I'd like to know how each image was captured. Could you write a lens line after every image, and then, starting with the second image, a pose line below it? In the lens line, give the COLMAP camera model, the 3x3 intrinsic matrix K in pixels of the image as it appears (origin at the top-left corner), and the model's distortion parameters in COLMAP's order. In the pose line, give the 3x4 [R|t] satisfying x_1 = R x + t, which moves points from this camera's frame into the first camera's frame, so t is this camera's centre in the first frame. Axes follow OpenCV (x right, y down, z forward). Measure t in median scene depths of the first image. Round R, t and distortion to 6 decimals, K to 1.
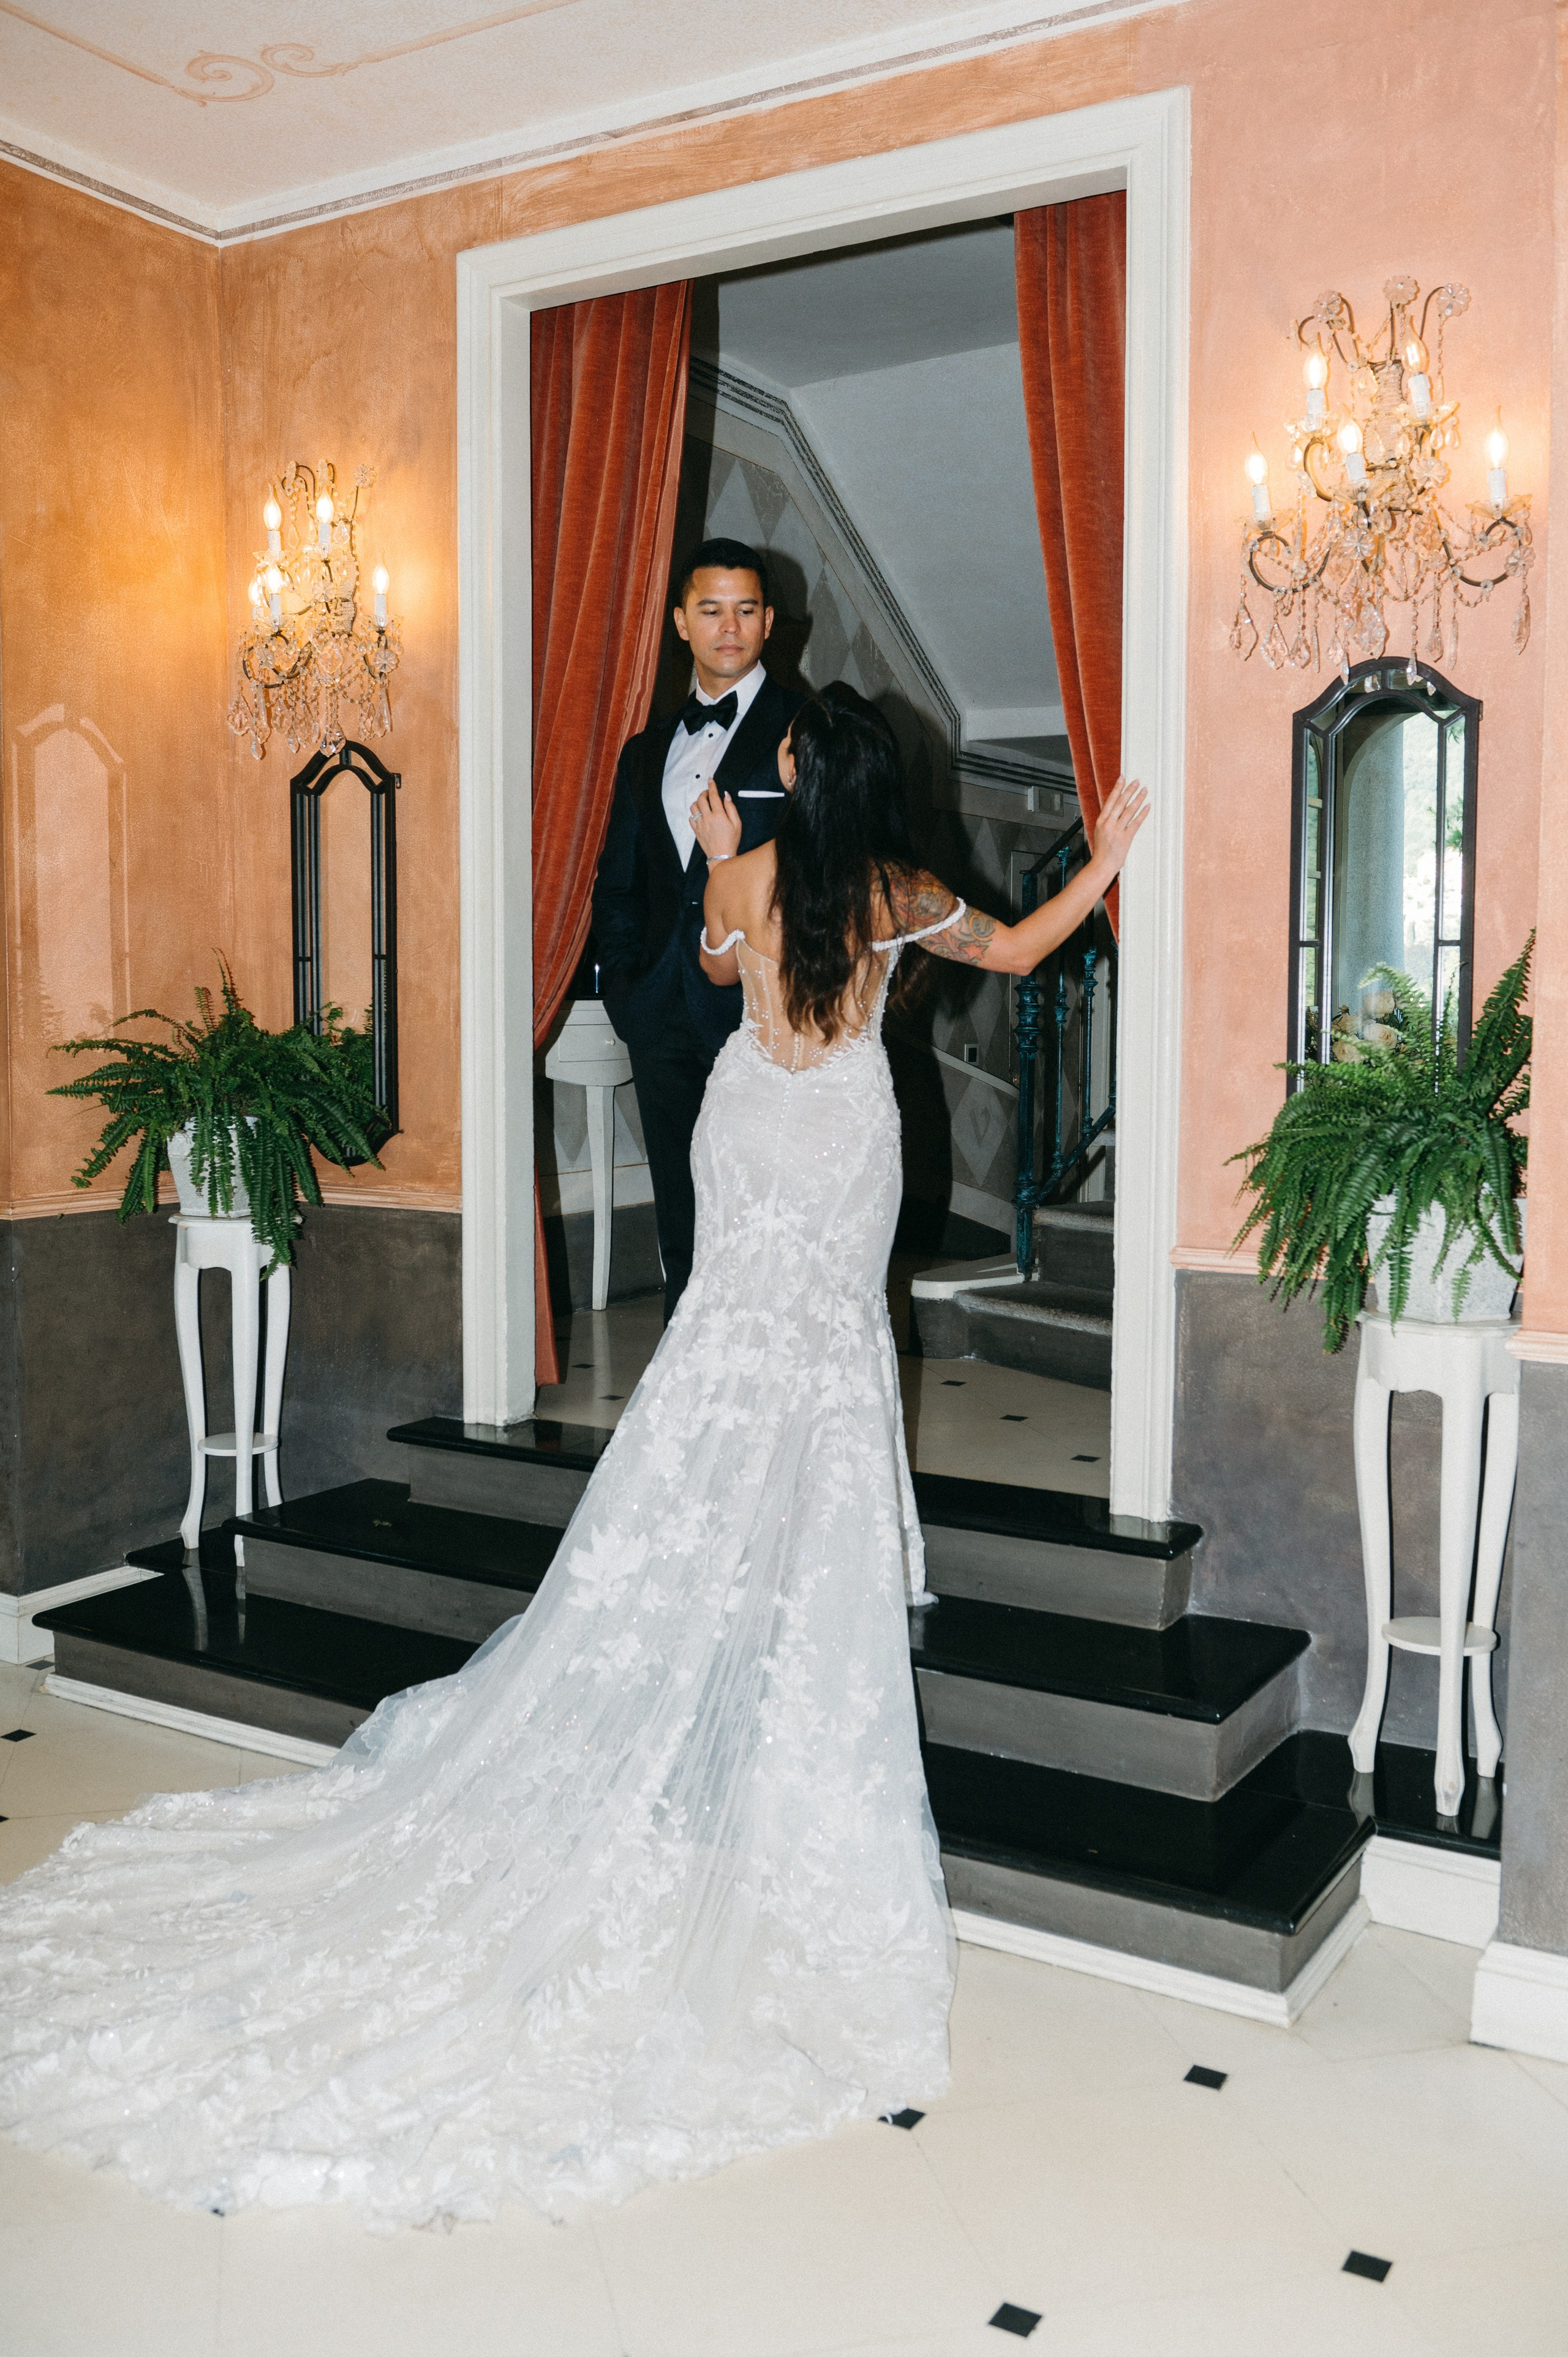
lens RADIAL K [[2105.4, 0, 784.0], [0, 2105.4, 1178.5], [0, 0, 1]] dist [-0.010638, -0.005070]
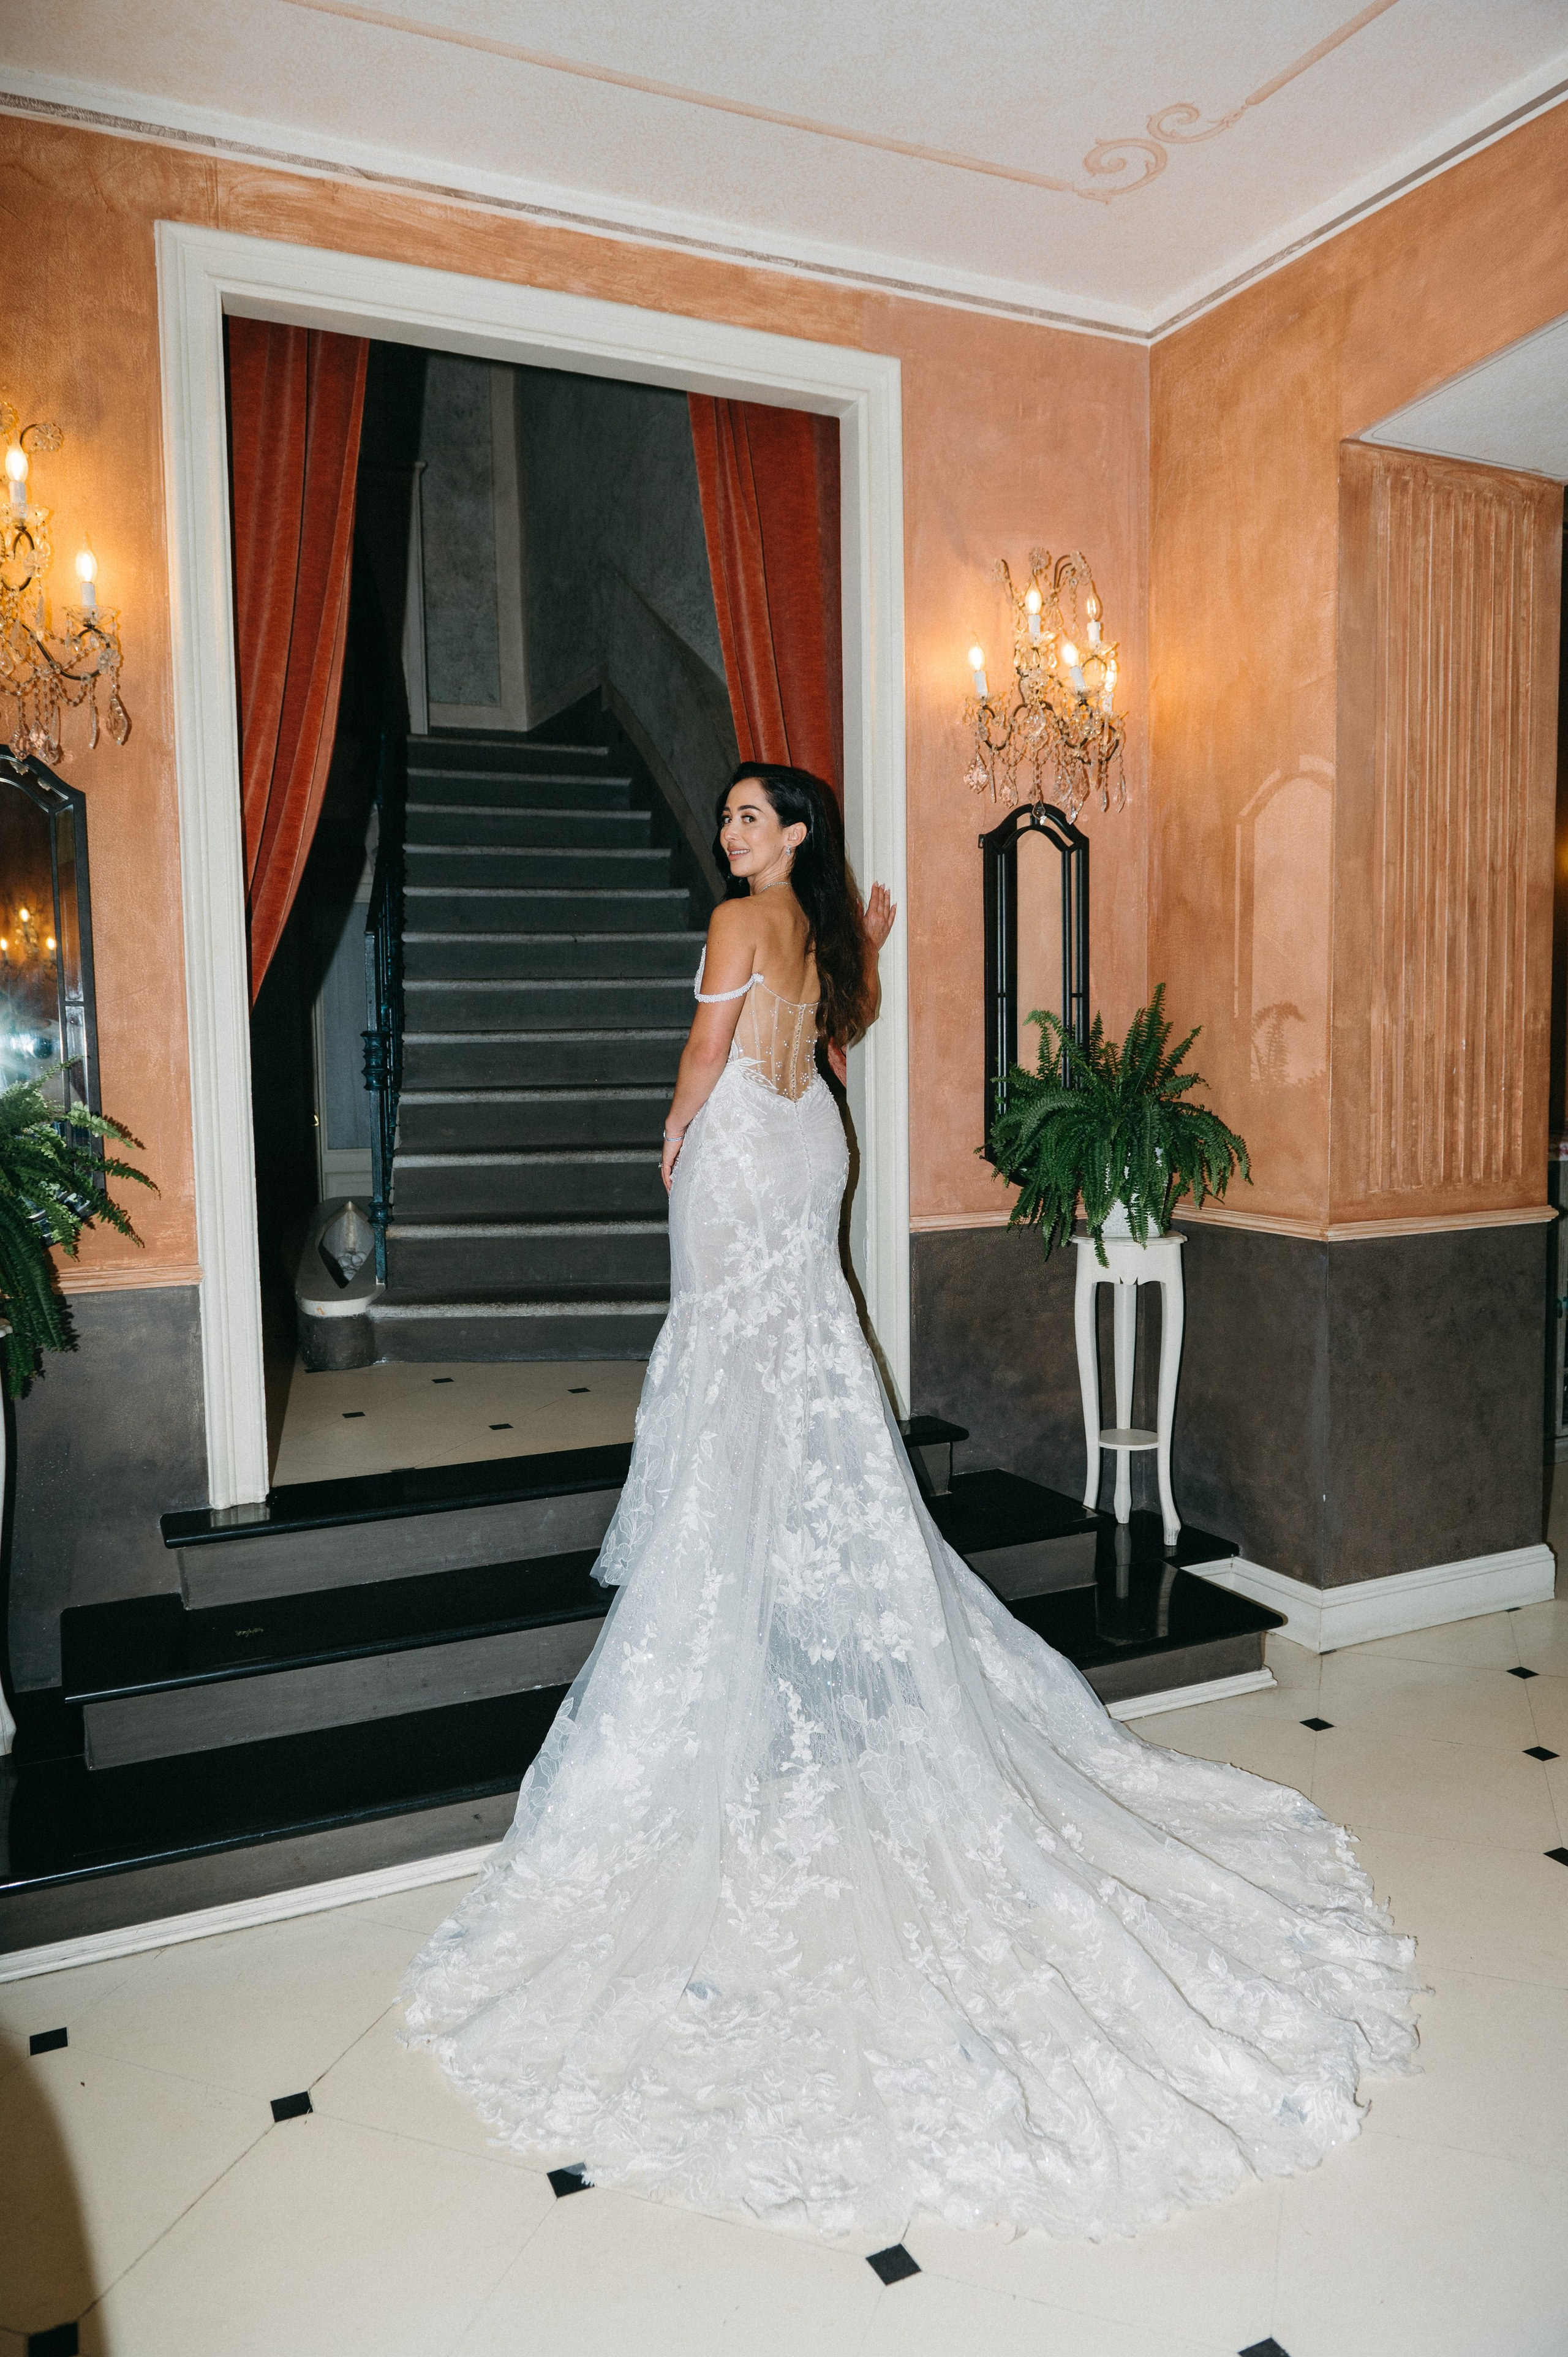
lens RADIAL K [[1629.3, 0, 784.0], [0, 1629.3, 1178.5], [0, 0, 1]] dist [-0.015551, 0.001727]
pose [[0.544186, -0.092656, 0.833832, -0.648155], [0.083940, 0.994909, 0.055774, -0.051220], [-0.834755, 0.039640, 0.549193, 0.429804]]
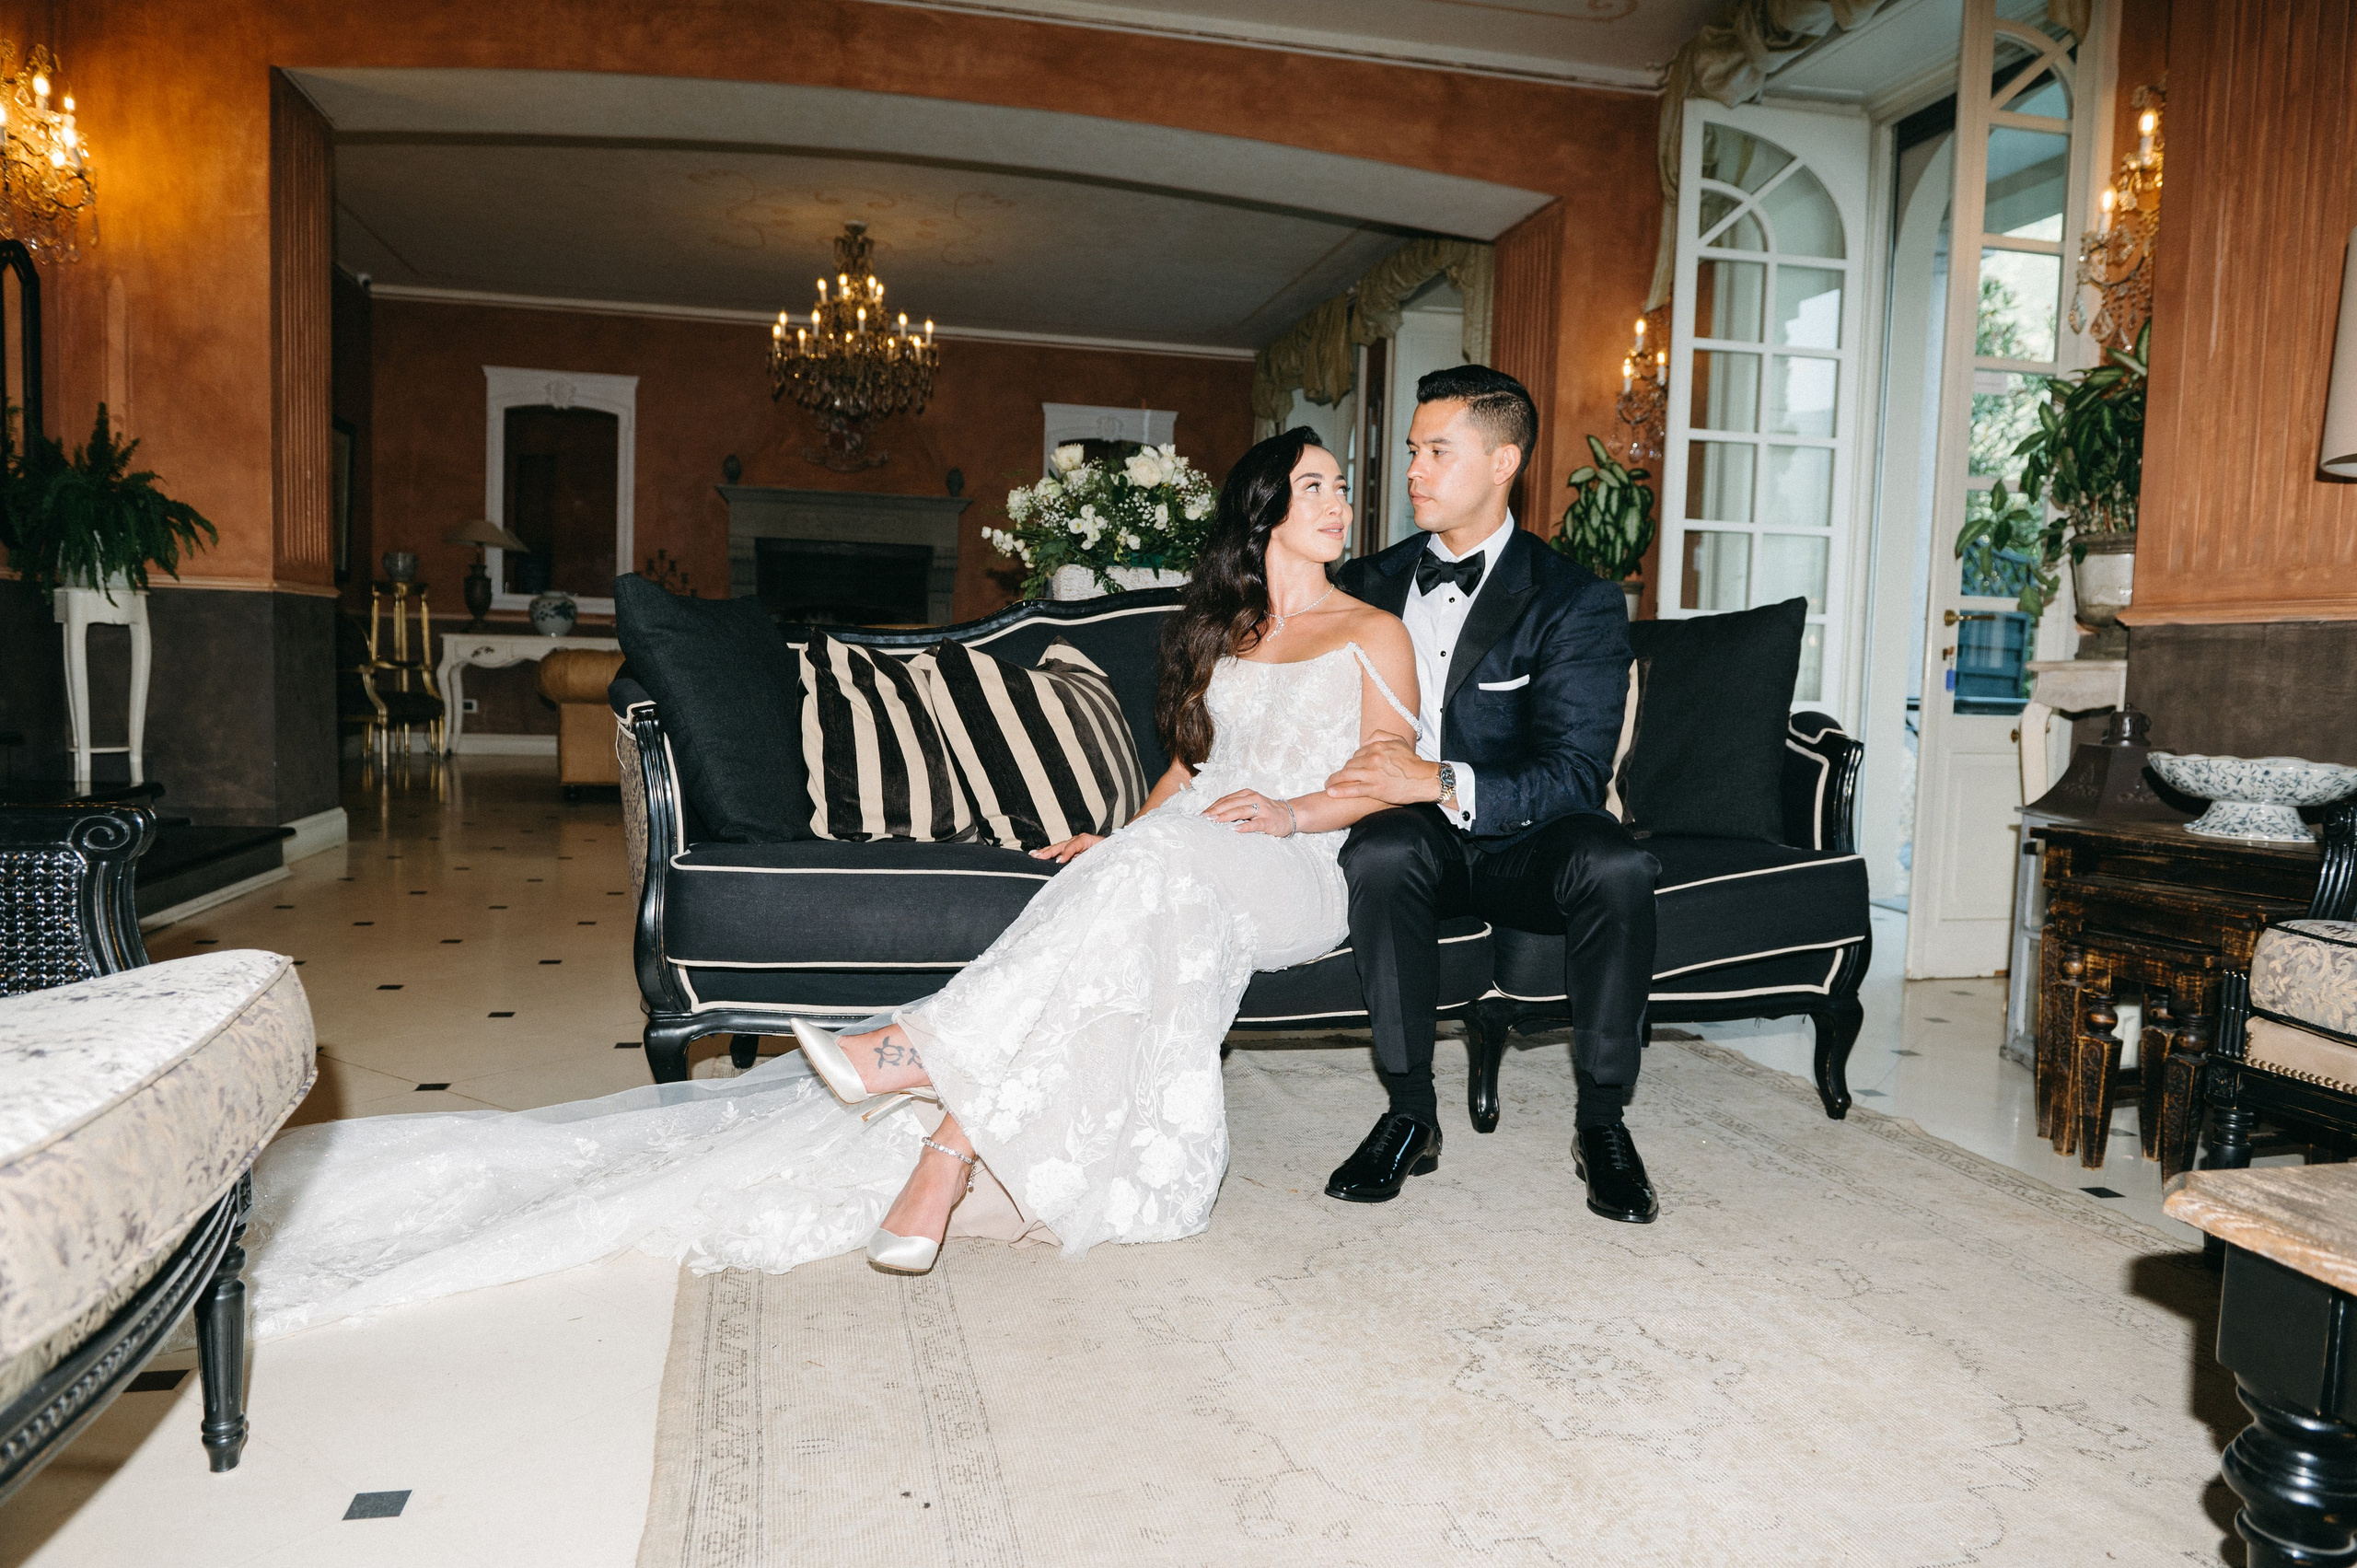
lens RADIAL K [[1629.4, 0, 1178.5], [0, 1629.4, 784.0], [0, 0, 1]] dist [-0.015551, 0.001727]
pose [[-0.700058, -0.076948, 0.709928, -1.263792], [0.020668, 0.991577, 0.127856, 0.065837], [-0.713786, 0.104180, -0.692572, 1.115331]]
